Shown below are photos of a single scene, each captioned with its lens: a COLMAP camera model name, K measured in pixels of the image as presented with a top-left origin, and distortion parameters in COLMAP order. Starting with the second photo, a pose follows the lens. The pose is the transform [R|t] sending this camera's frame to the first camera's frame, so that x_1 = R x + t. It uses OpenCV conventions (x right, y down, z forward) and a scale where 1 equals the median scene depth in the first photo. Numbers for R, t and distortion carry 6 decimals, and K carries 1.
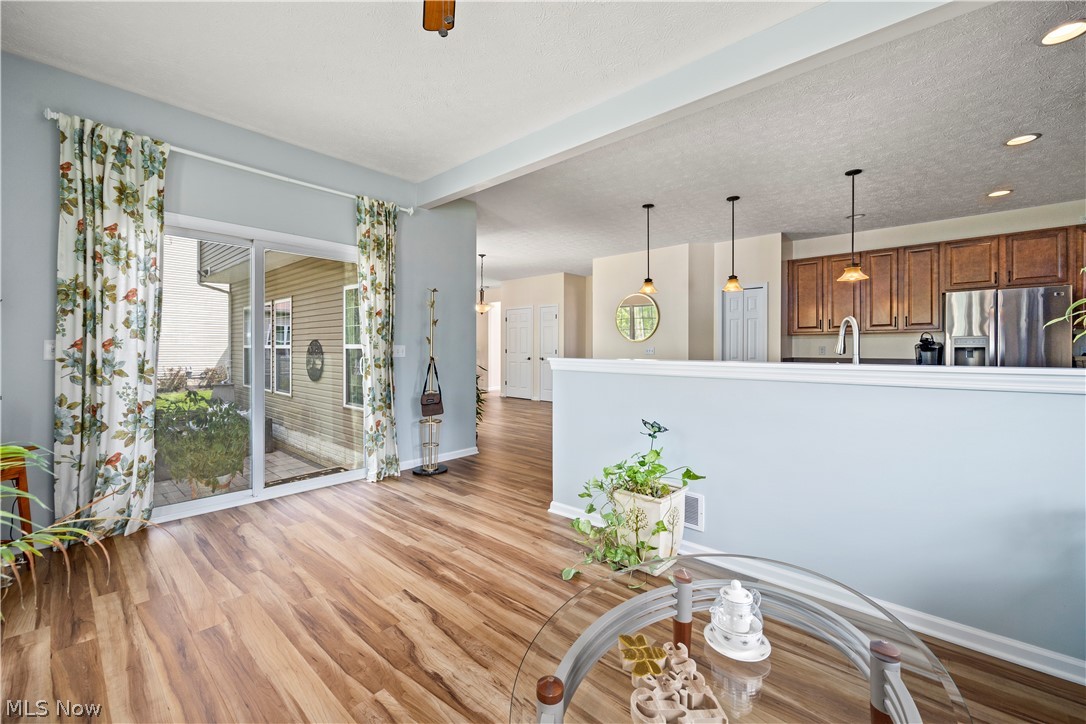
lens RADIAL K [[441.5, 0, 542.5], [0, 441.5, 349.5], [0, 0, 1]] dist [-0.001421, -0.000127]
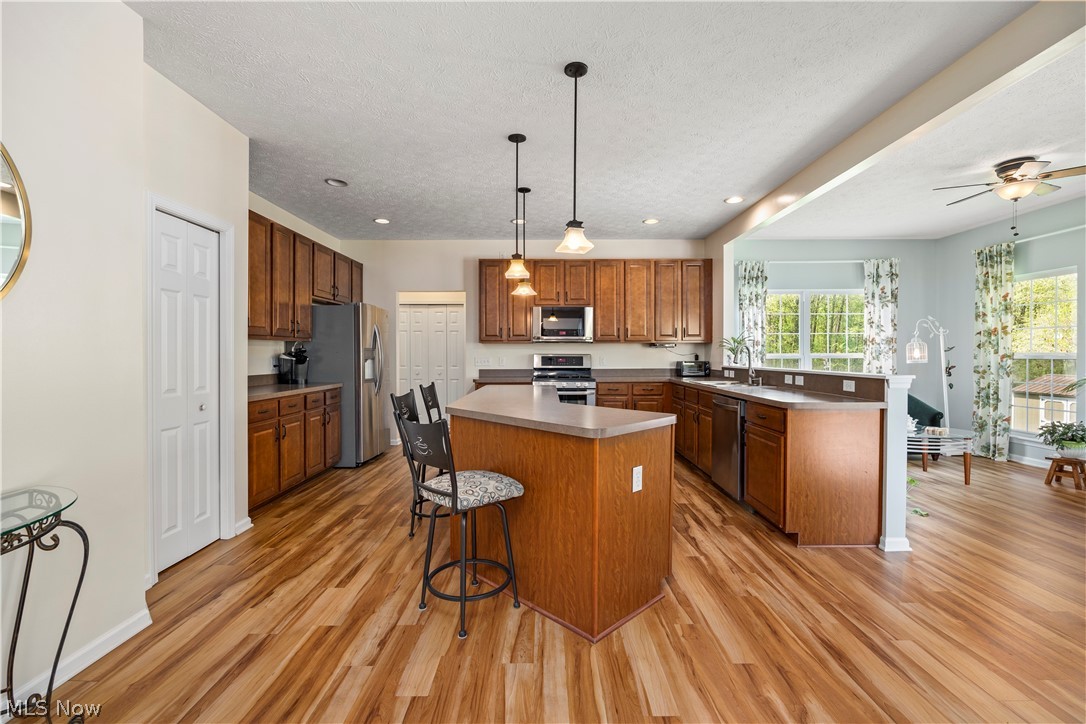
lens RADIAL K [[470.7, 0, 547.2], [0, 470.7, 355.8], [0, 0, 1]] dist [-0.012771, -0.000077]
pose [[-0.673566, -0.003421, 0.739119, -0.179586], [0.002568, 0.999972, 0.006969, -0.028836], [-0.739123, 0.006593, -0.673539, 2.106322]]
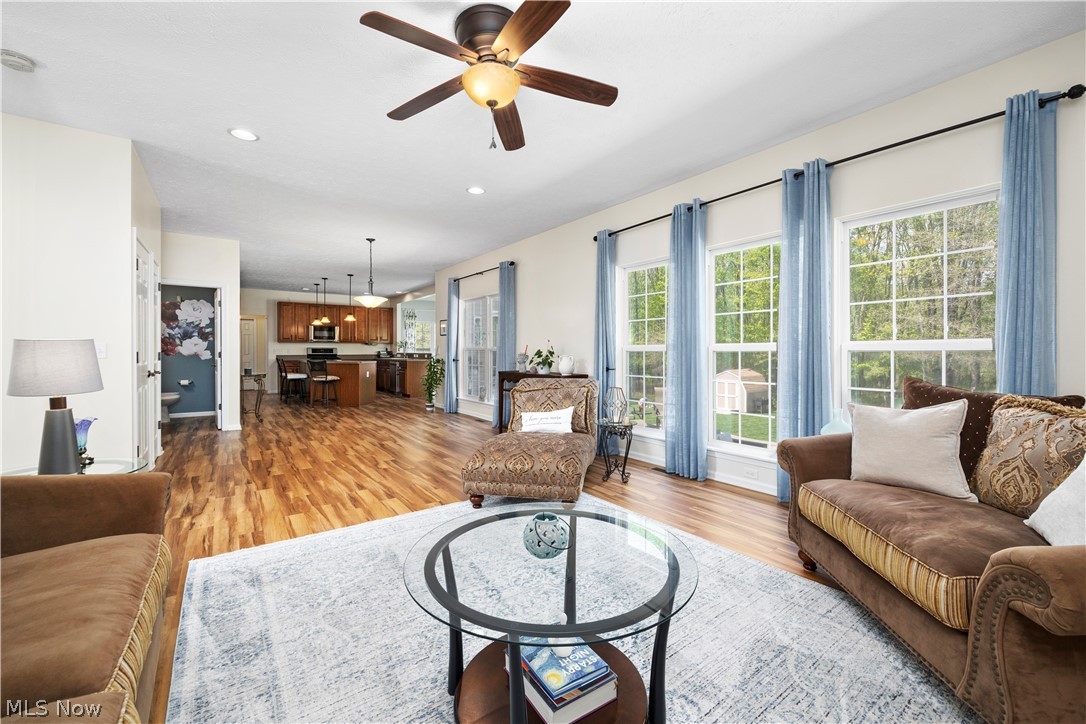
lens RADIAL K [[441.5, 0, 542.5], [0, 441.5, 349.5], [0, 0, 1]] dist [-0.001421, -0.000127]
pose [[-0.977627, 0.001091, 0.210345, -1.492489], [0.001334, 0.999999, 0.001013, -0.007379], [-0.210343, 0.001271, -0.977627, 4.134927]]
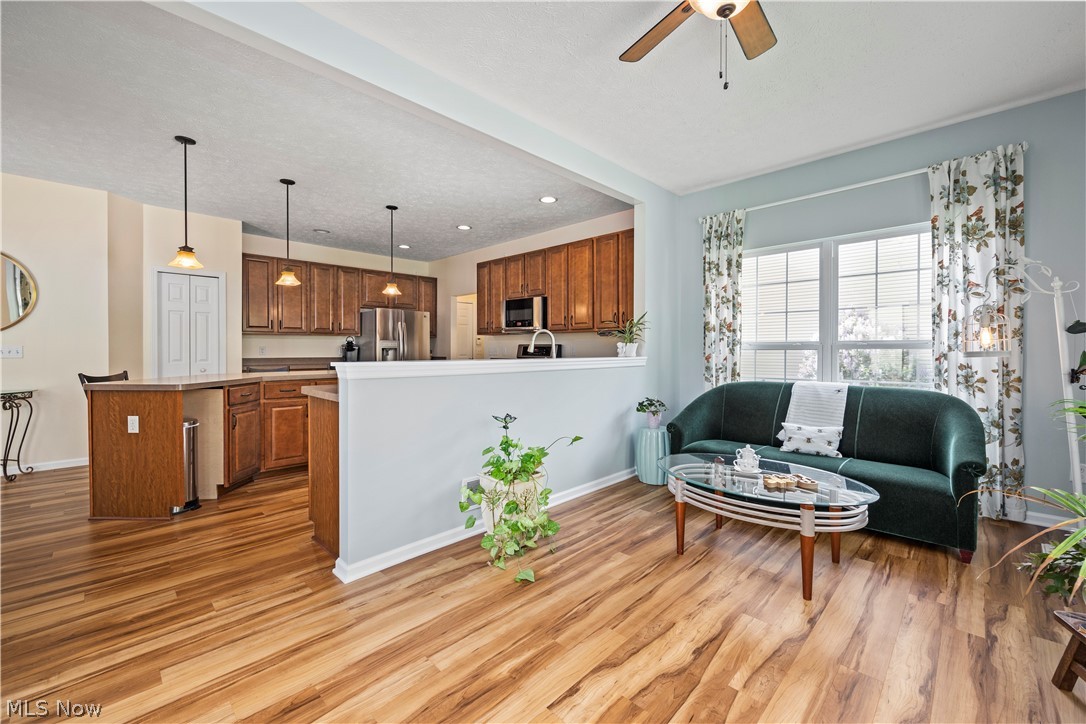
lens RADIAL K [[441.5, 0, 542.5], [0, 441.5, 349.5], [0, 0, 1]] dist [-0.001421, -0.000127]
pose [[0.041901, -0.000057, 0.999122, -0.649758], [0.000011, 1.000000, 0.000056, -0.000605], [-0.999122, 0.000008, 0.041901, 0.647410]]
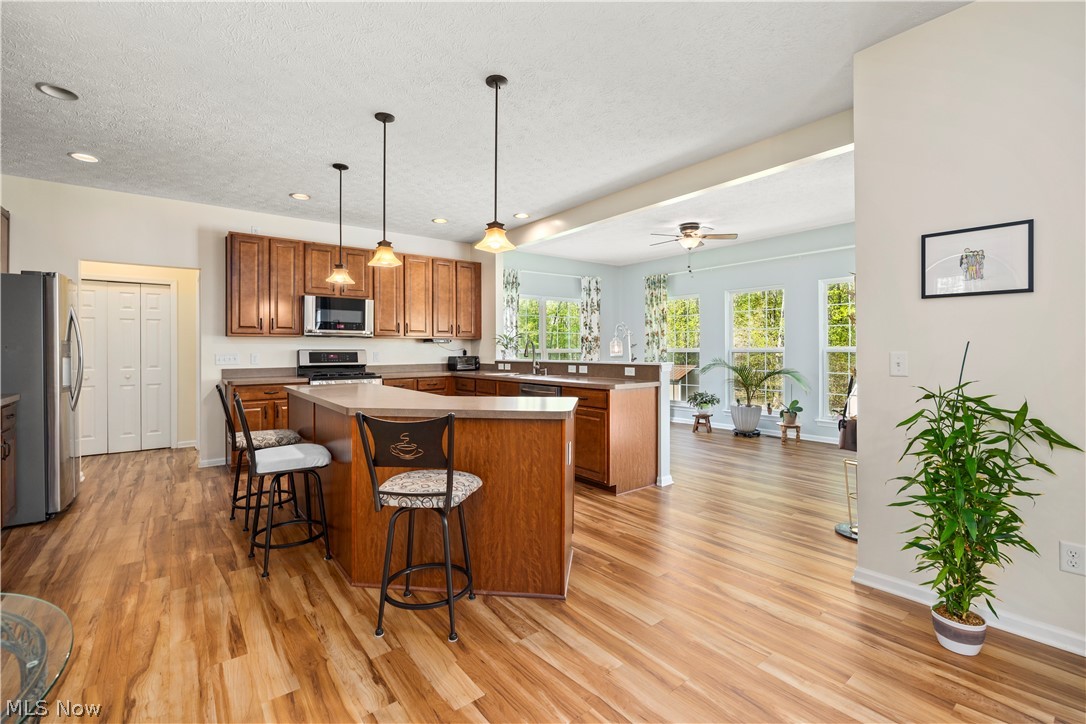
lens RADIAL K [[474.1, 0, 544.5], [0, 474.1, 345.6], [0, 0, 1]] dist [-0.011964, 0.000015]
pose [[-0.986369, 0.004721, 0.164480, 0.149182], [0.003616, 0.999969, -0.007018, -0.022253], [-0.164508, -0.006328, -0.986355, 2.357690]]
